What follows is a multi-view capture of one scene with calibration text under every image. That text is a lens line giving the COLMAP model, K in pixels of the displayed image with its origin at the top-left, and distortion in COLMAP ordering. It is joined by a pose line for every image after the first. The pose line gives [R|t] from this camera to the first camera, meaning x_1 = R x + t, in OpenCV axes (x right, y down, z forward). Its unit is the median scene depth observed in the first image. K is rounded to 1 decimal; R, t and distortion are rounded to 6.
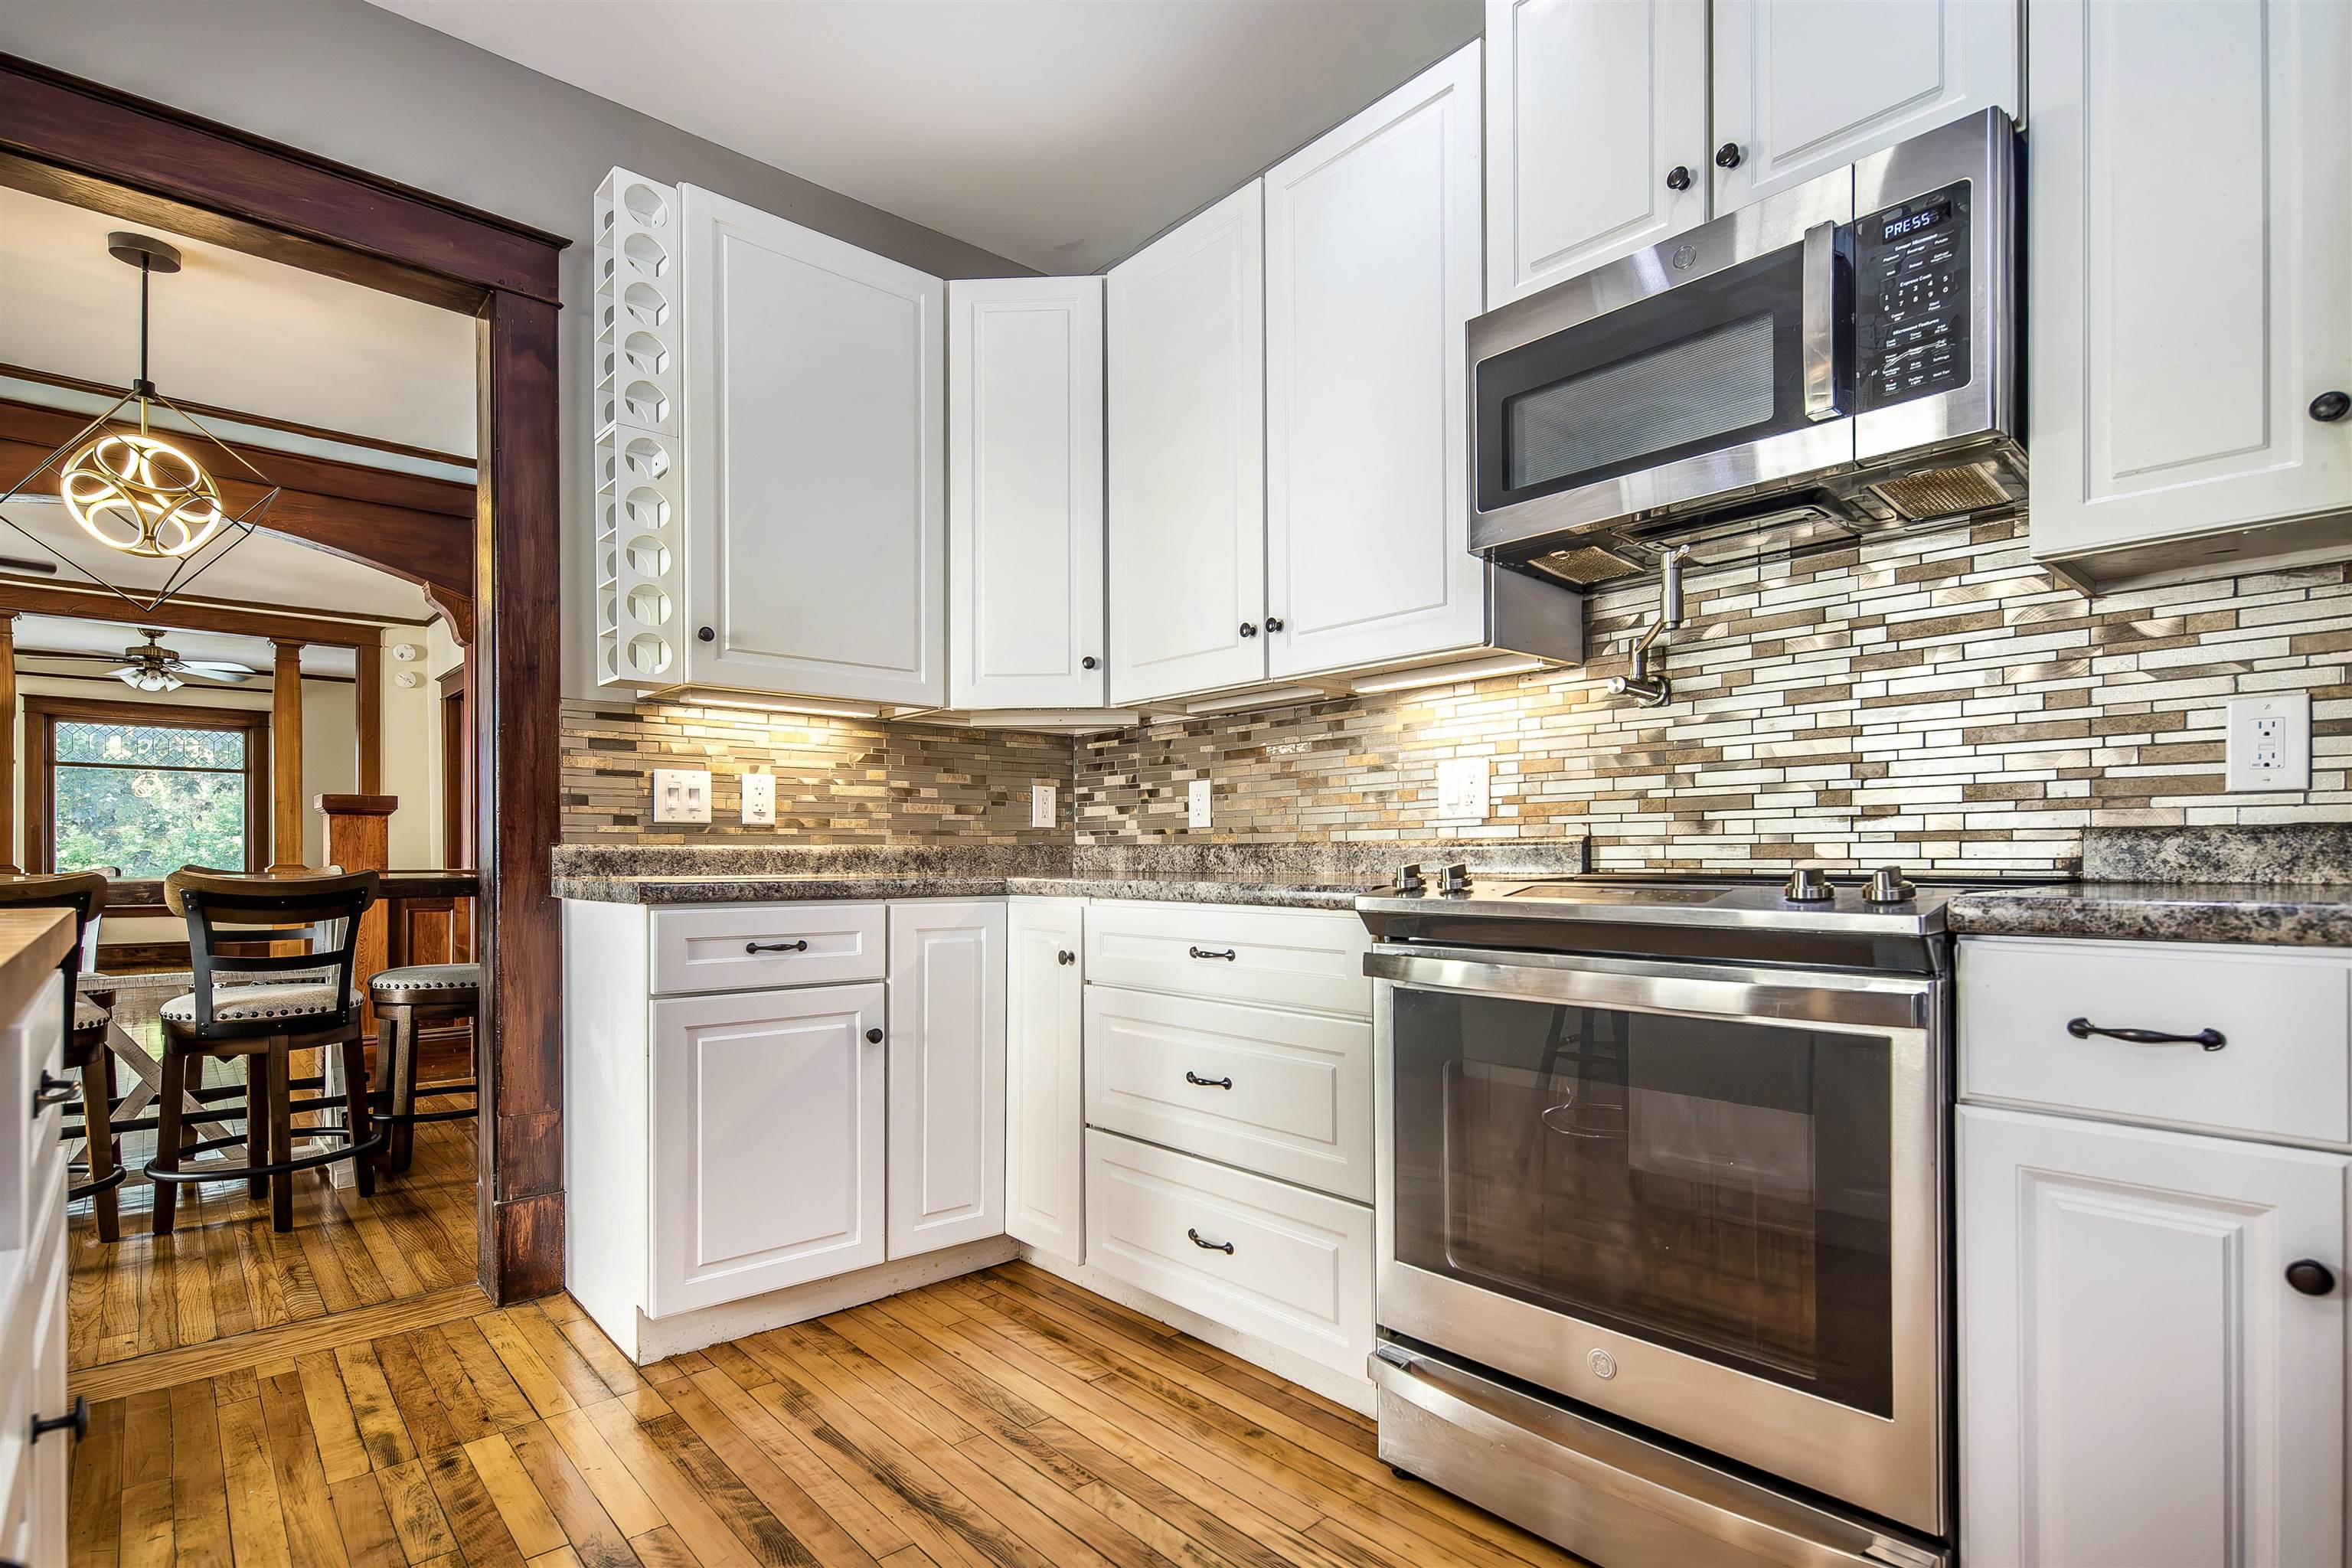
lens RADIAL K [[1196.8, 0, 1169.3], [0, 1196.8, 863.1], [0, 0, 1]] dist [0.005303, 0.000368]
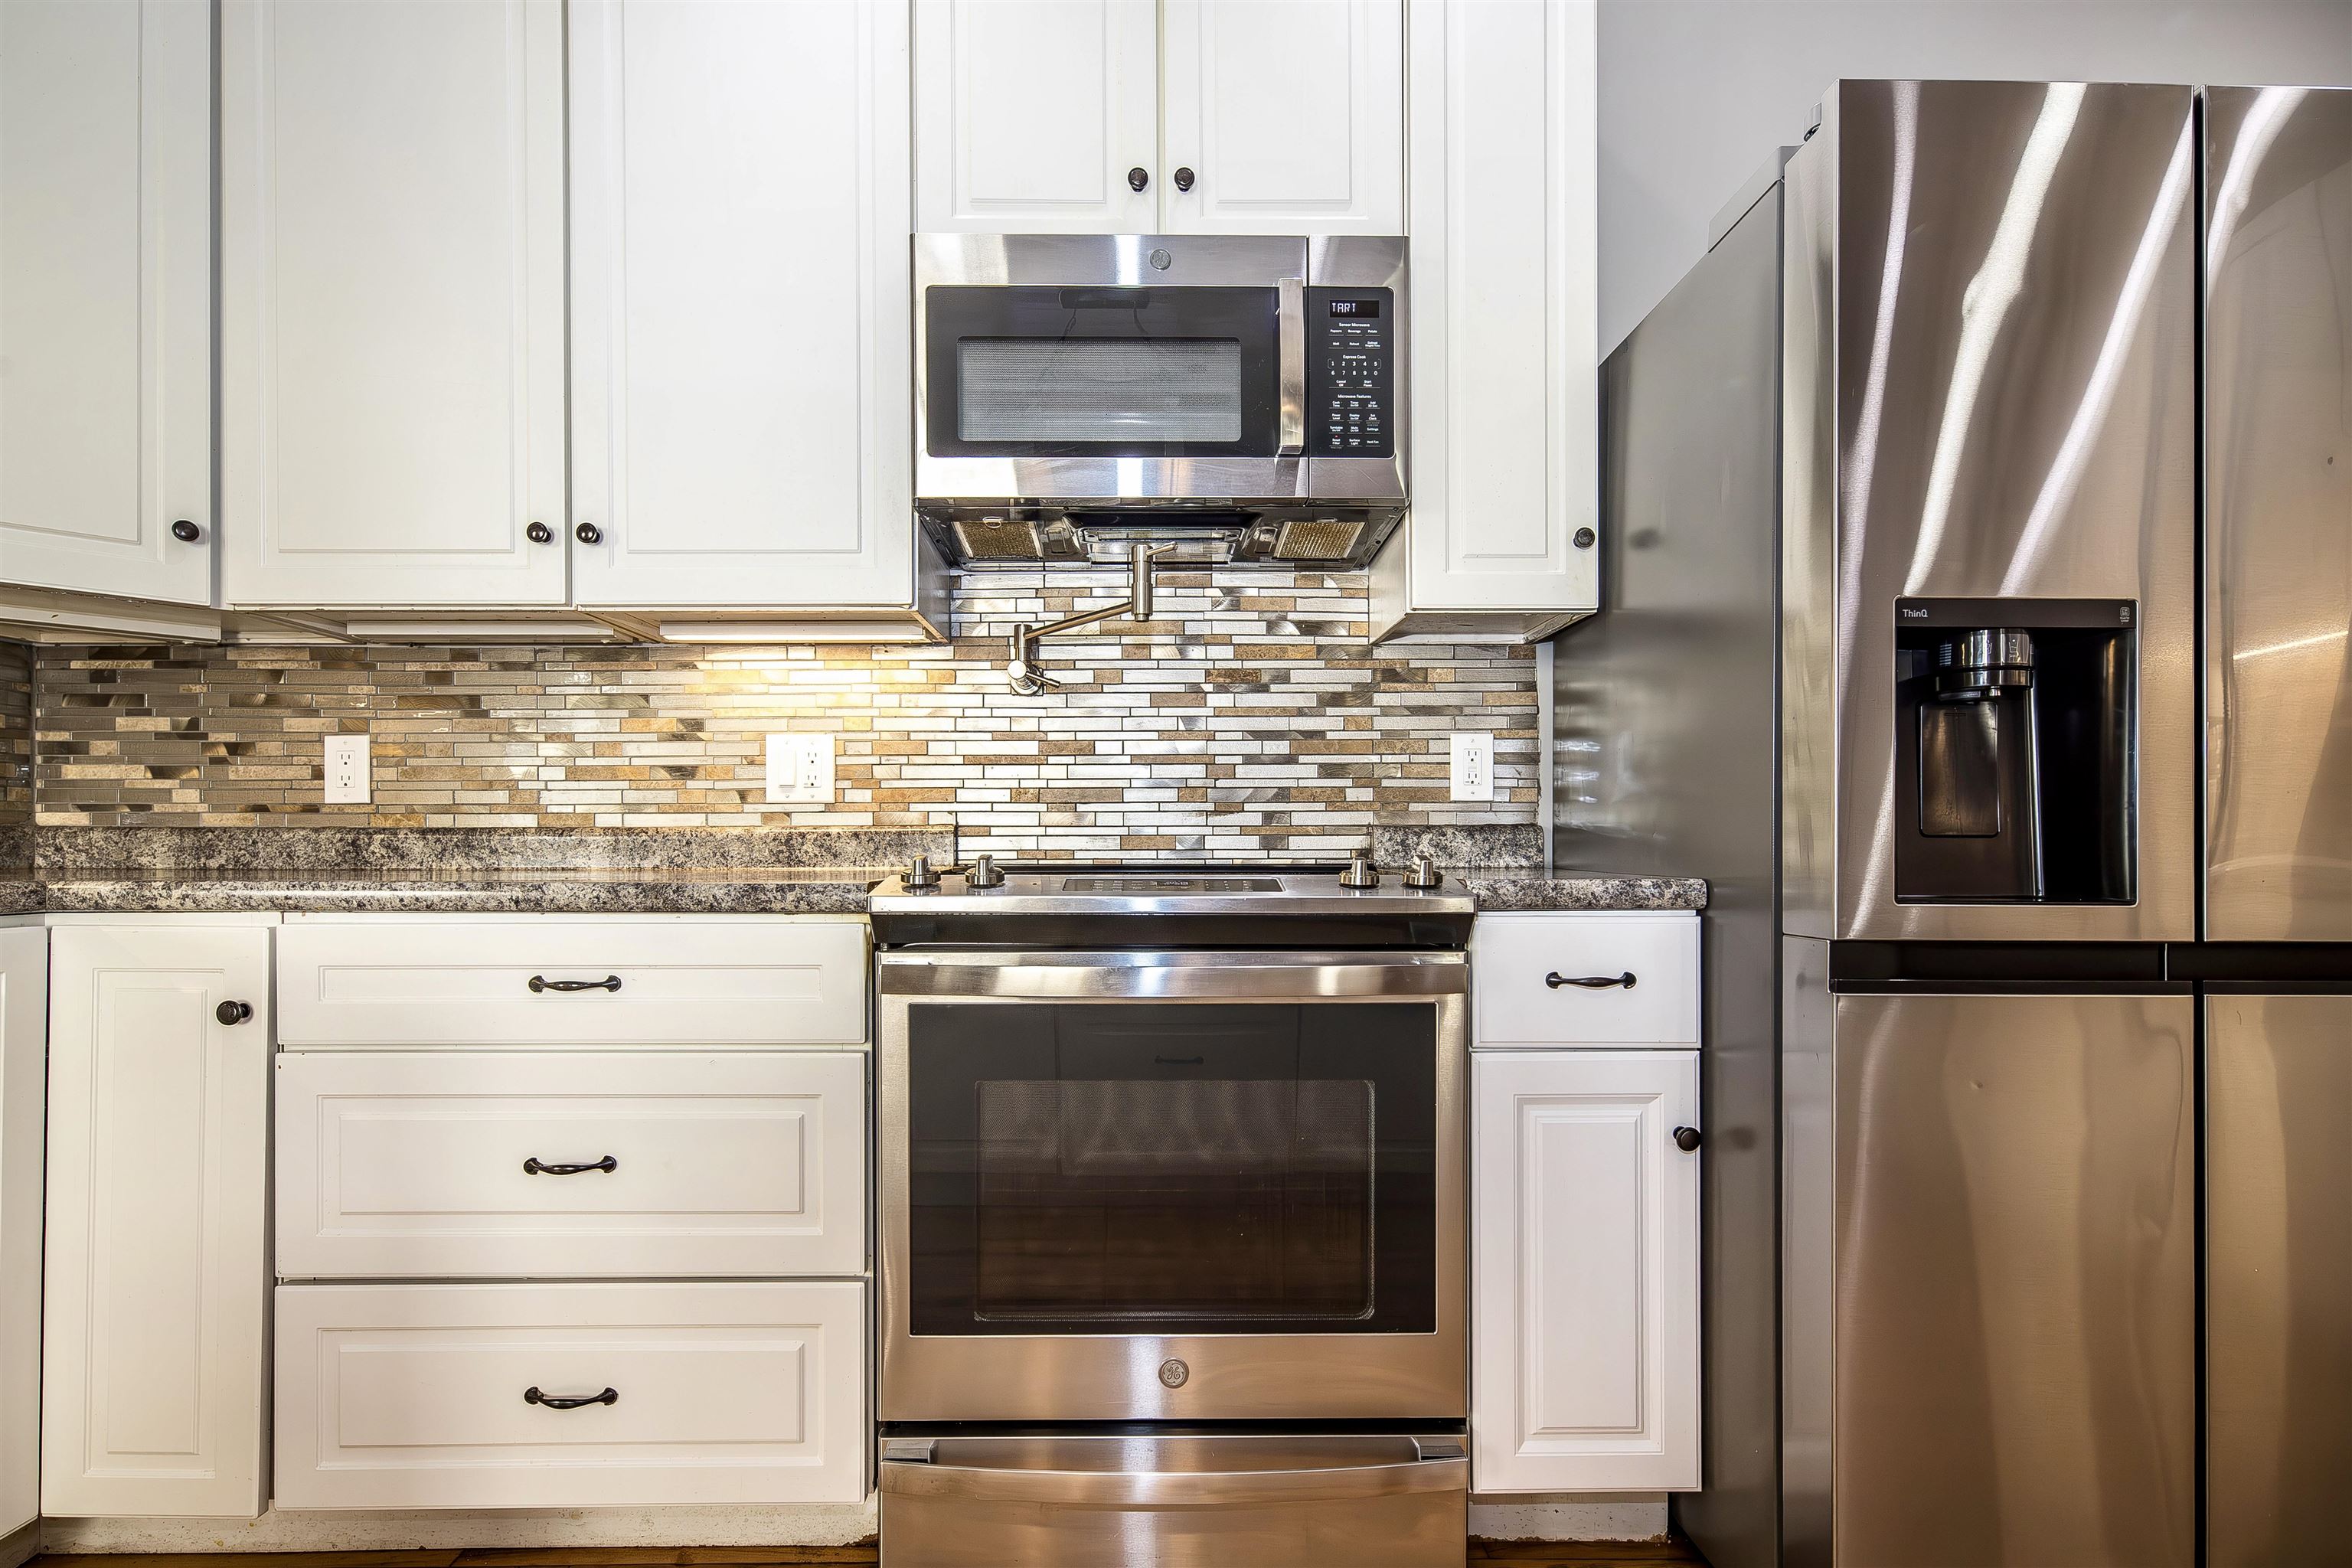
lens RADIAL K [[1196.8, 0, 1182.5], [0, 1196.8, 843.6], [0, 0, 1]] dist [0.005303, 0.000368]
pose [[0.640899, 0.004924, 0.767609, -0.273942], [0.002560, 0.999960, -0.008552, 0.000389], [-0.767621, 0.007446, 0.640861, 0.272092]]
